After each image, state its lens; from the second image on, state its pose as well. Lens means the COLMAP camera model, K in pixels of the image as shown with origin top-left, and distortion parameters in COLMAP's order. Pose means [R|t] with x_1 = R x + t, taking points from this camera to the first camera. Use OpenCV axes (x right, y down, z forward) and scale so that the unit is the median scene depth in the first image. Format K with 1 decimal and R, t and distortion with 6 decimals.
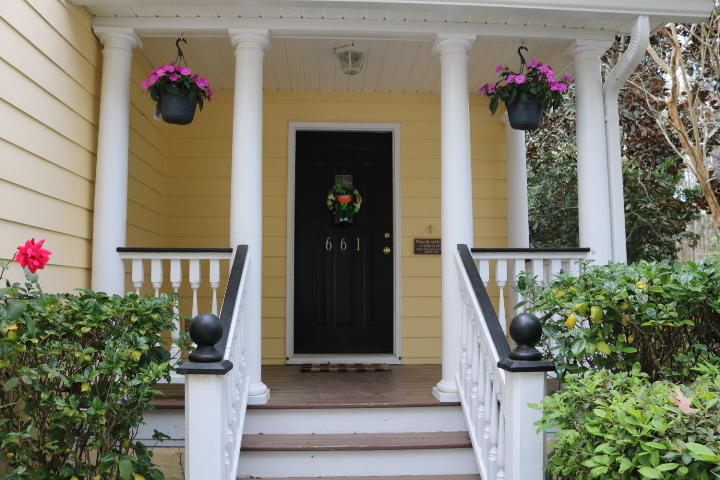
lens RADIAL K [[609.3, 0, 360.0], [0, 609.3, 240.0], [0, 0, 1]] dist [-0.073321, 0.002463]
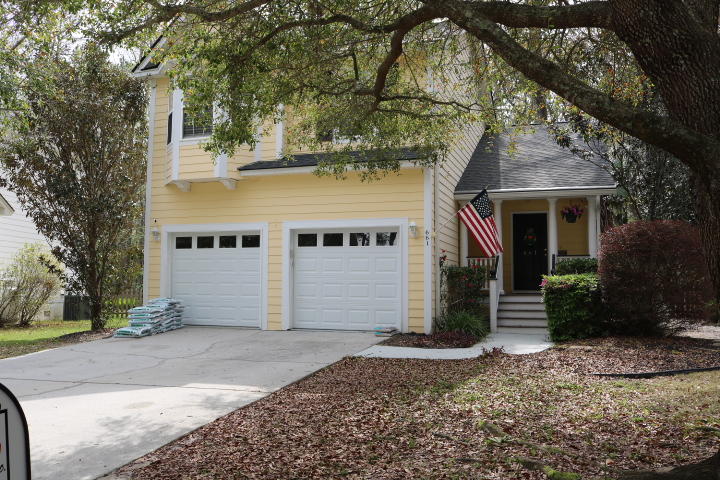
lens RADIAL K [[668.4, 0, 360.0], [0, 668.4, 240.0], [0, 0, 1]] dist [-0.150041, 0.001581]
pose [[0.932411, -0.024796, -0.360547, 0.541193], [0.026166, 0.999657, -0.001084, -0.111437], [0.360451, -0.008423, 0.932740, -3.401117]]
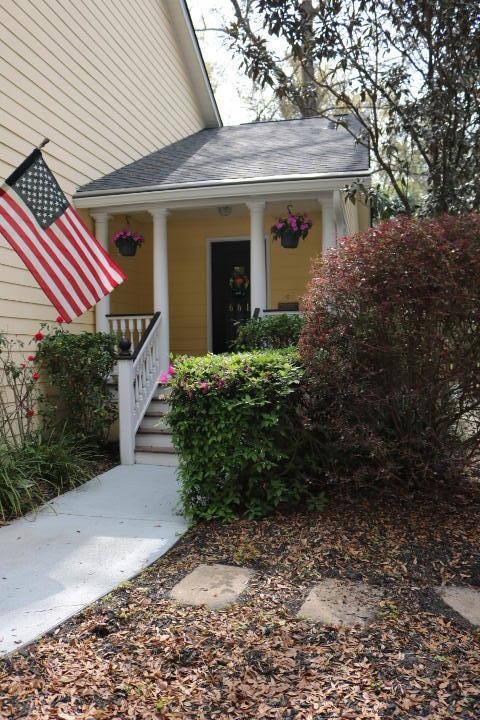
lens RADIAL K [[609.3, 0, 240.0], [0, 609.3, 360.0], [0, 0, 1]] dist [-0.073321, 0.002463]
pose [[0.961296, -0.010694, -0.275311, 0.689159], [0.038798, 0.994544, 0.096837, -0.018613], [0.272774, -0.103771, 0.956465, -1.029531]]
